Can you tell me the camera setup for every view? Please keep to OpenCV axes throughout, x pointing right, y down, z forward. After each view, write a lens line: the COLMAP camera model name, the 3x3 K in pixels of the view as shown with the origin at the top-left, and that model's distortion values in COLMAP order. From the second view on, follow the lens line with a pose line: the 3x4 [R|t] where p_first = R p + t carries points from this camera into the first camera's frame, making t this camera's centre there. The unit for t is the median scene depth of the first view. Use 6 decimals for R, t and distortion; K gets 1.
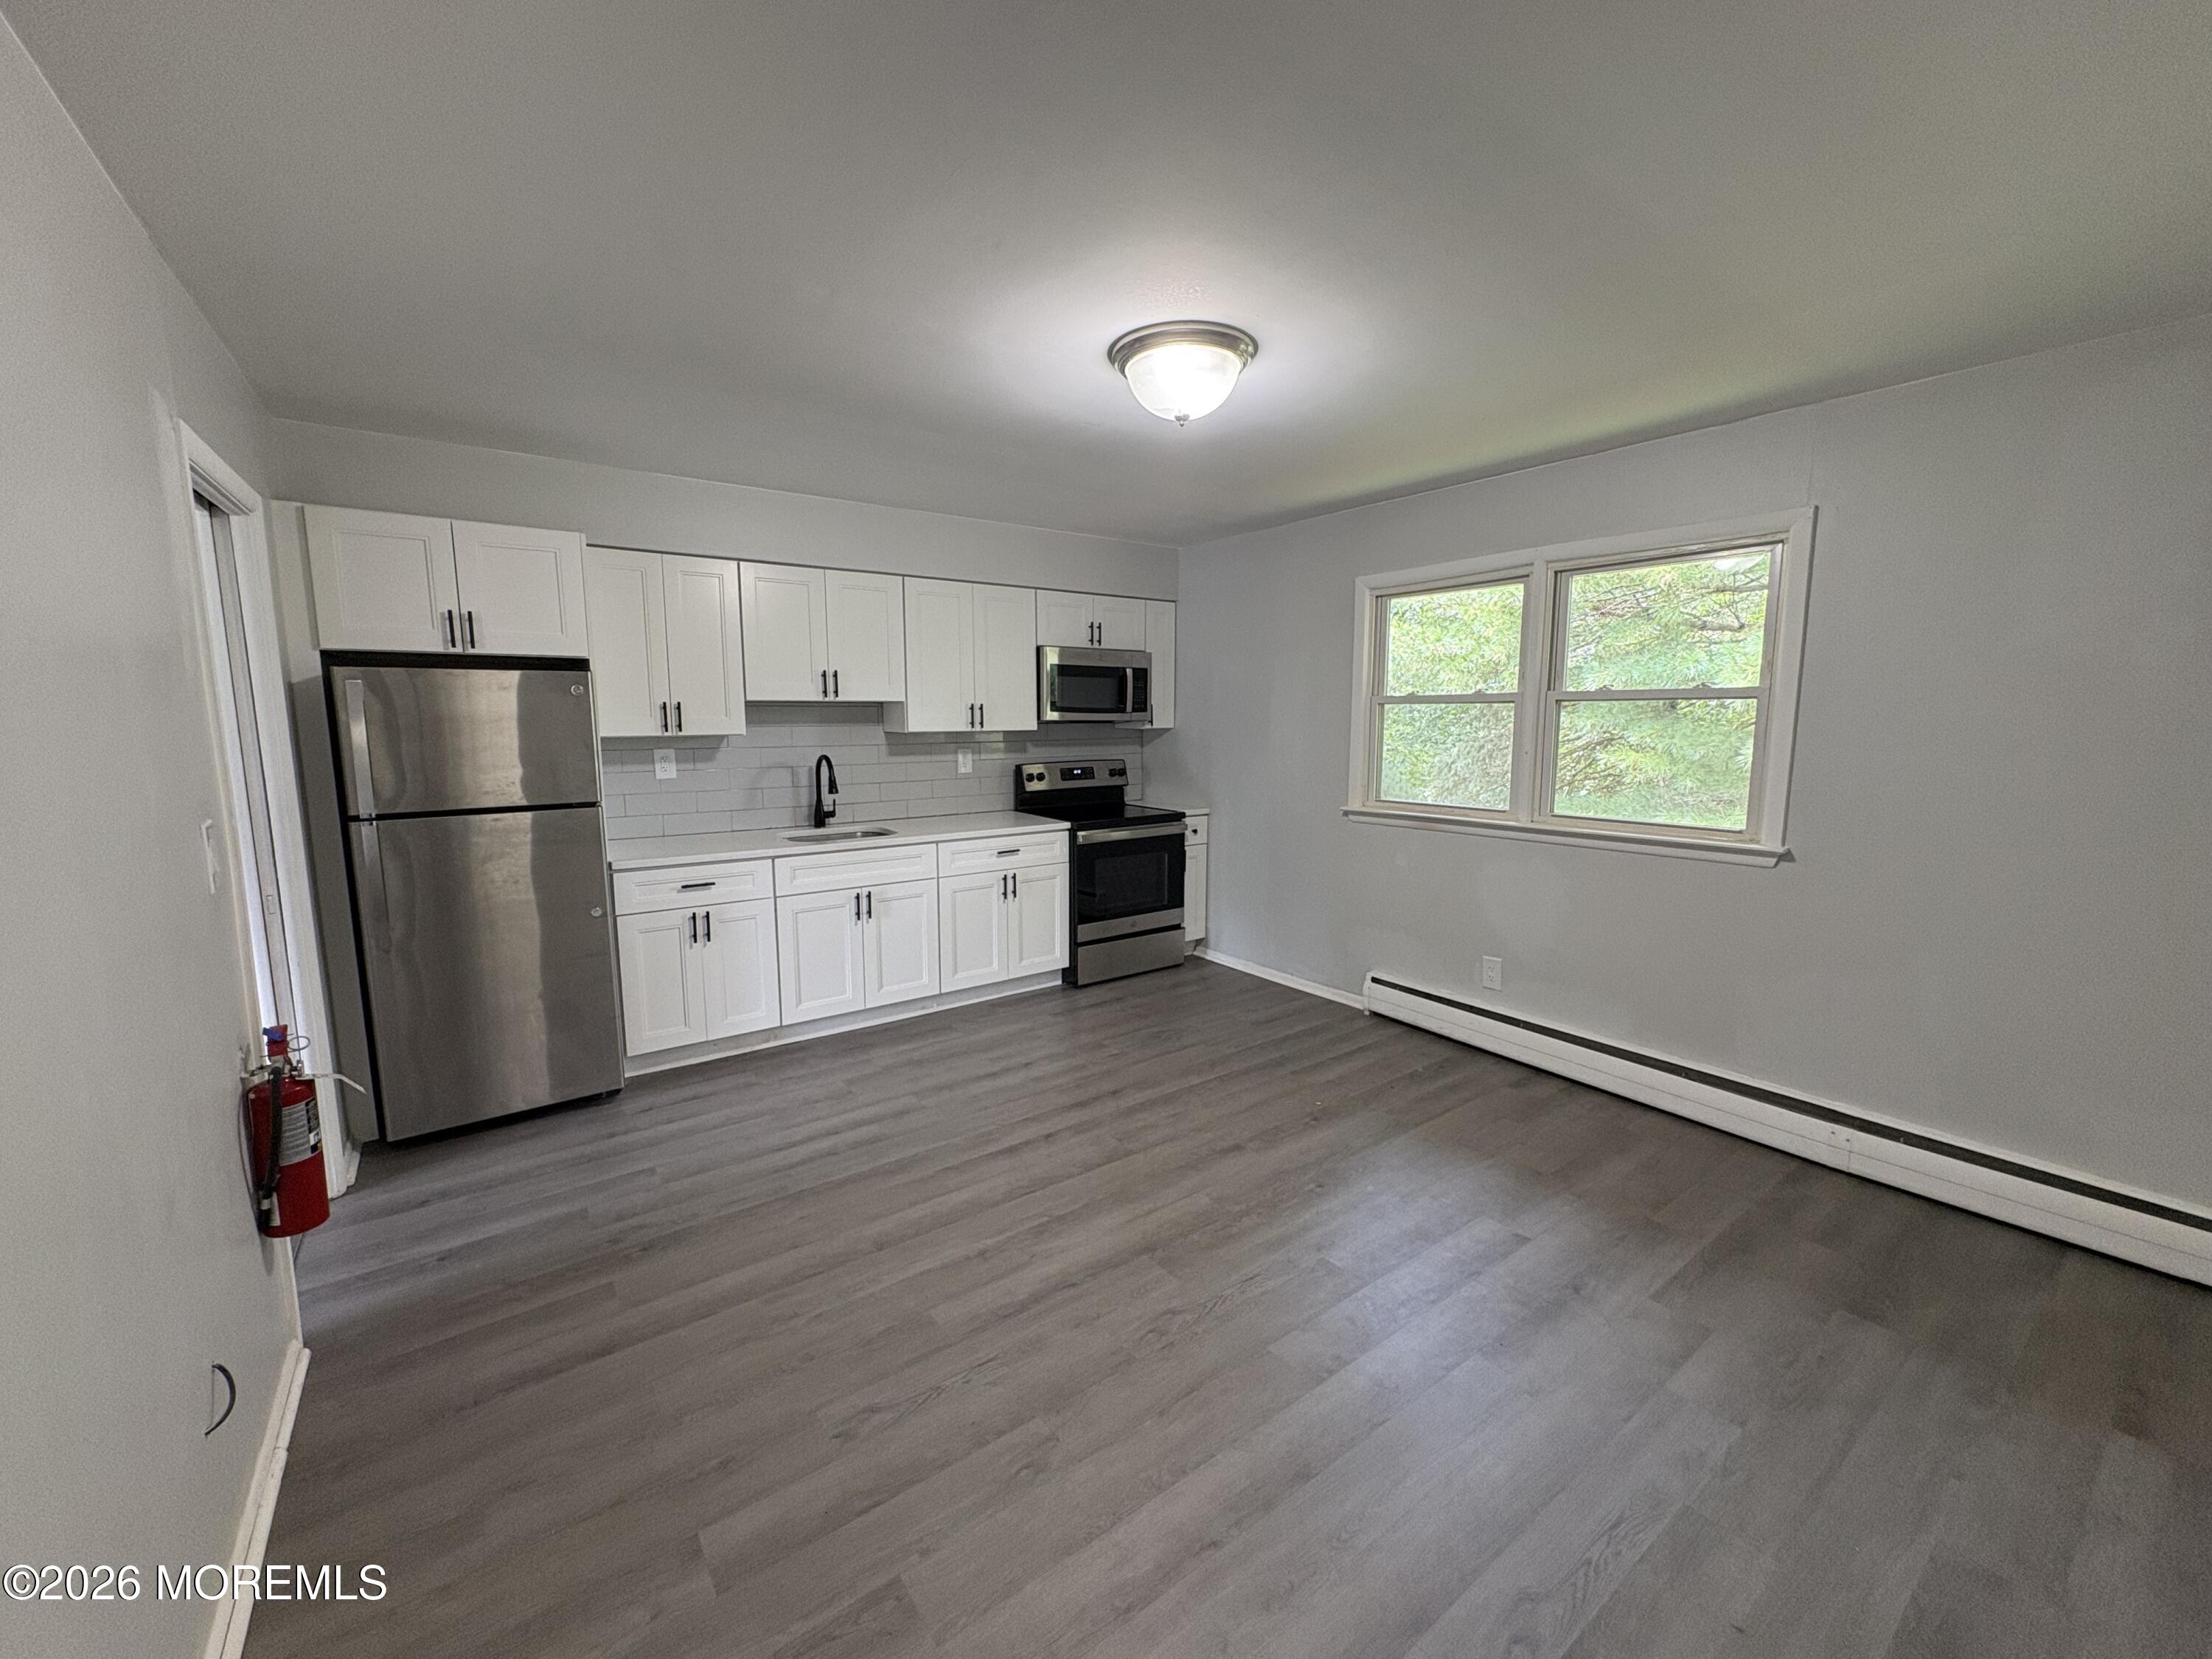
lens RADIAL K [[878.0, 0, 1111.4], [0, 878.0, 831.2], [0, 0, 1]] dist [0.000013, 0.000642]
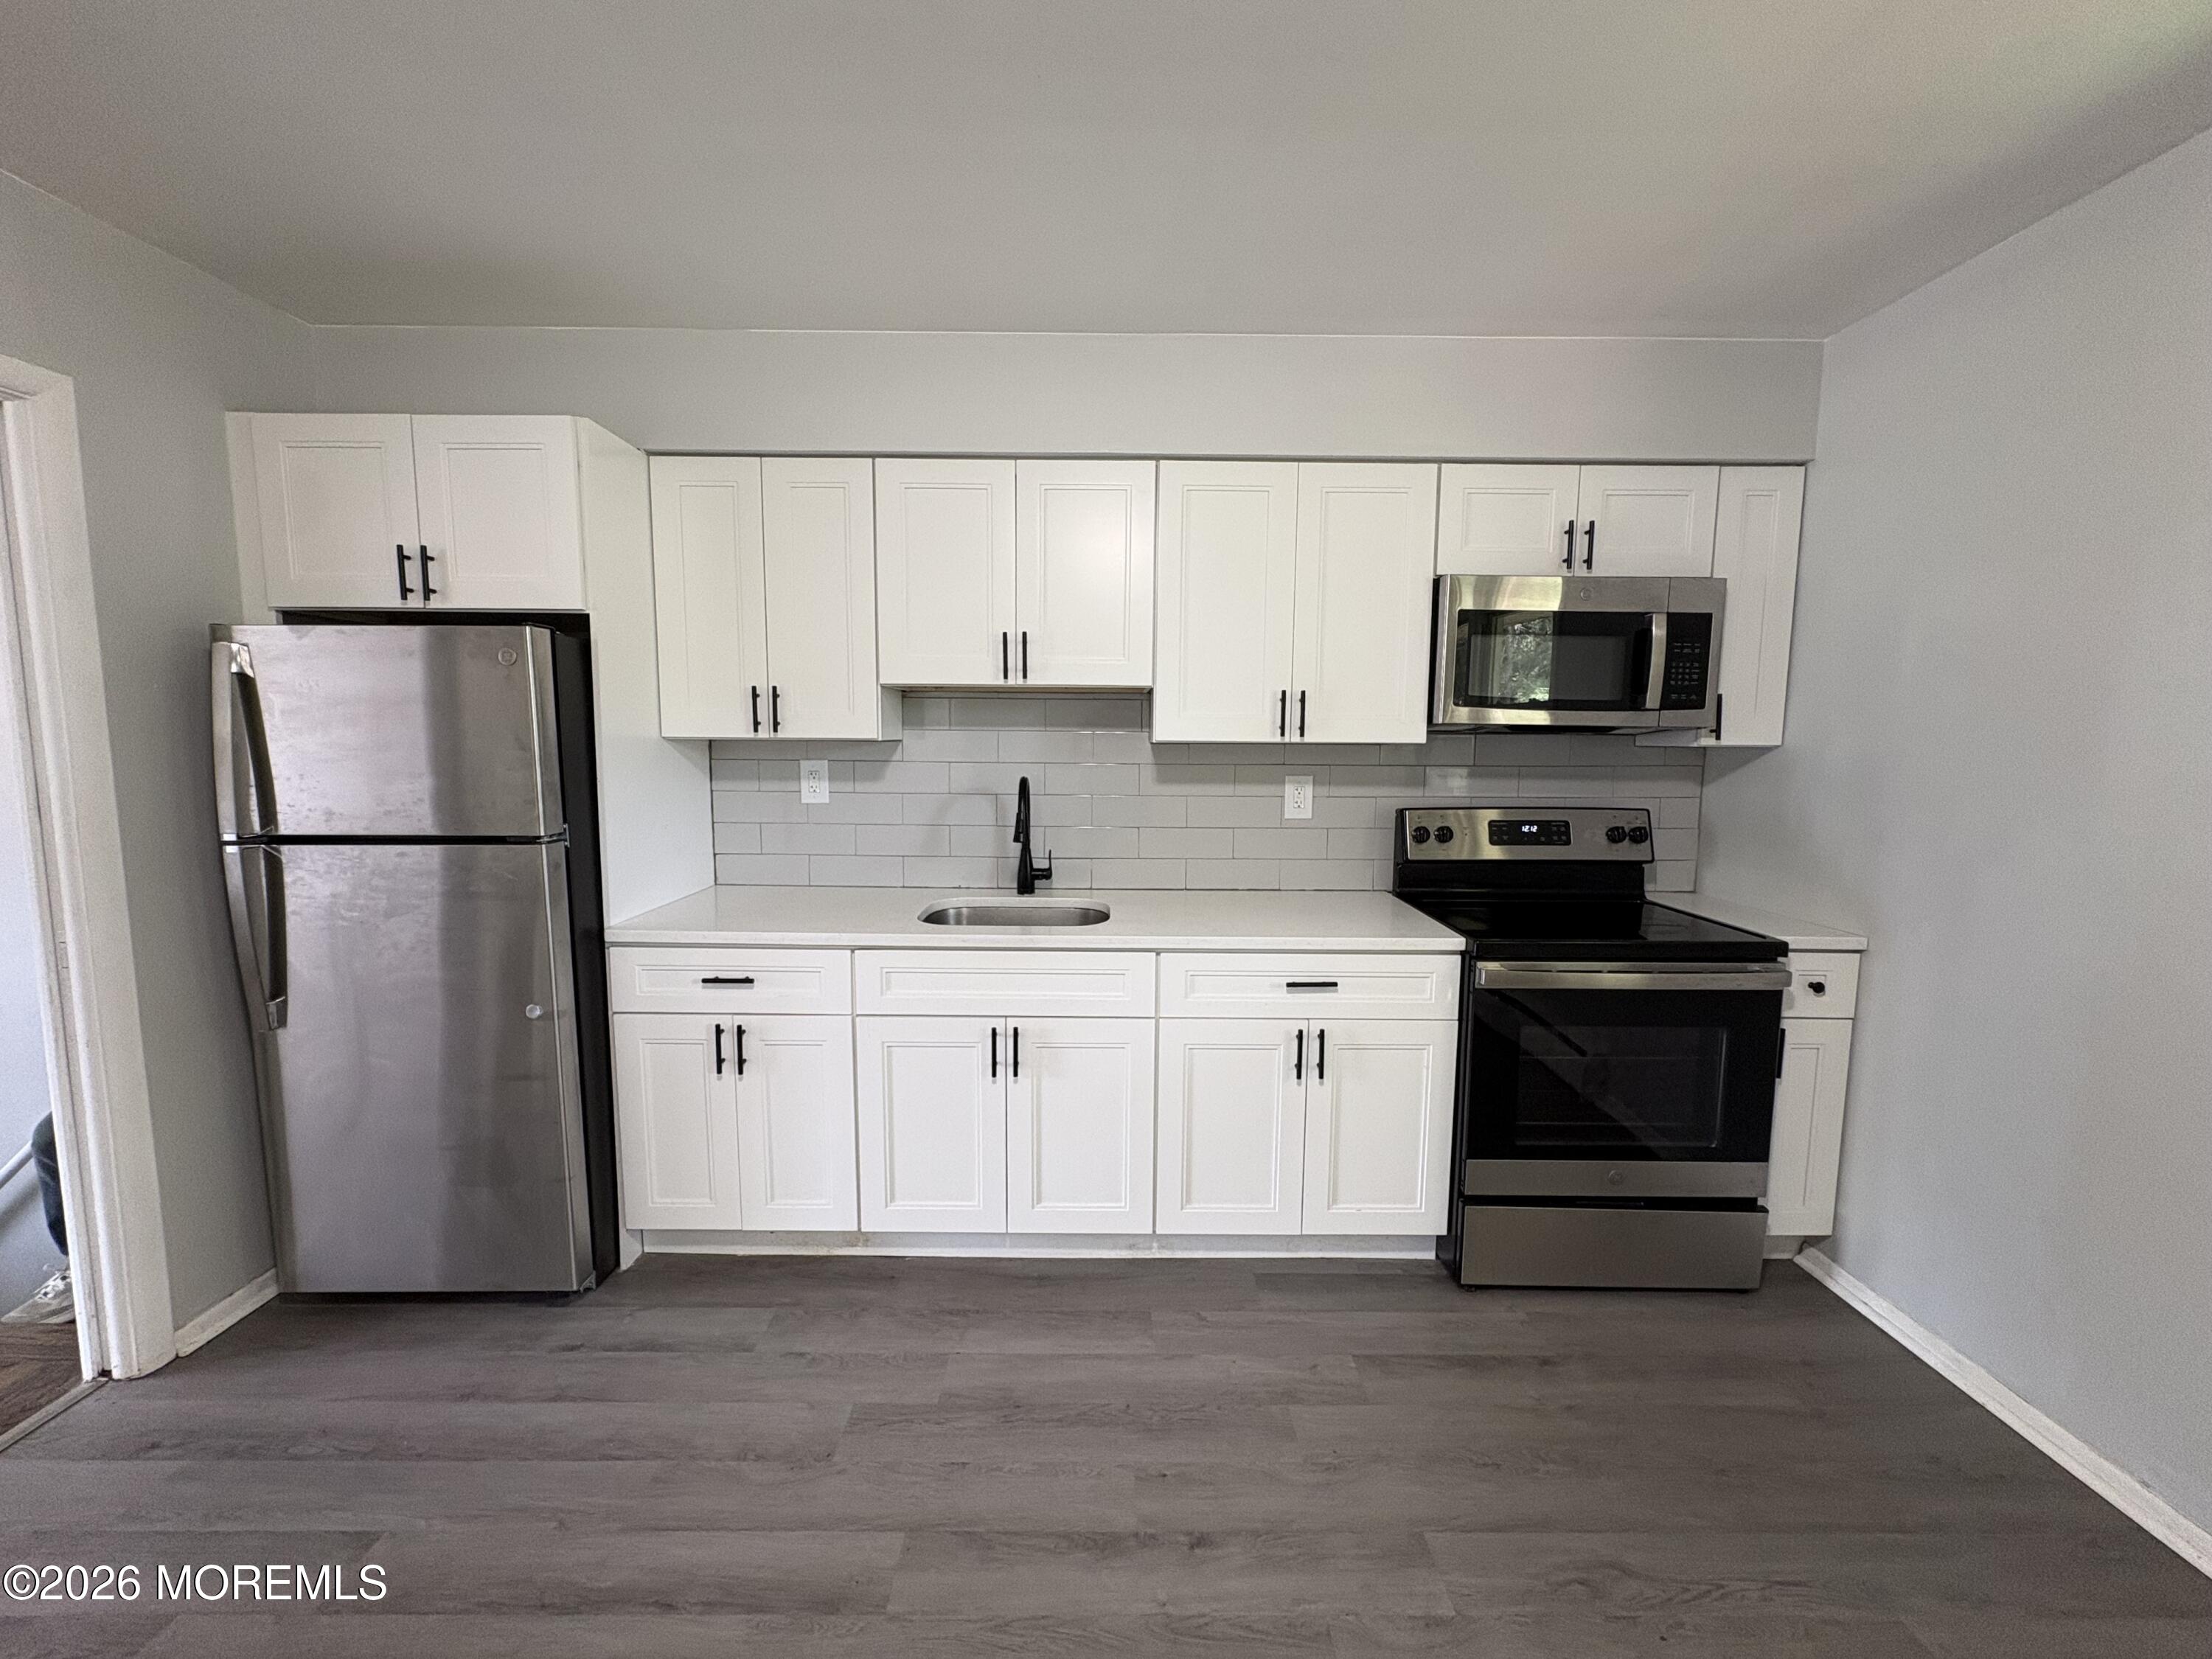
lens RADIAL K [[878.0, 0, 1106.7], [0, 878.0, 827.7], [0, 0, 1]] dist [0.000013, 0.000642]
pose [[0.803576, 0.065747, -0.591559, 0.072988], [-0.088205, 0.996061, -0.009114, -0.047619], [0.588630, 0.059502, 0.806210, 0.505655]]
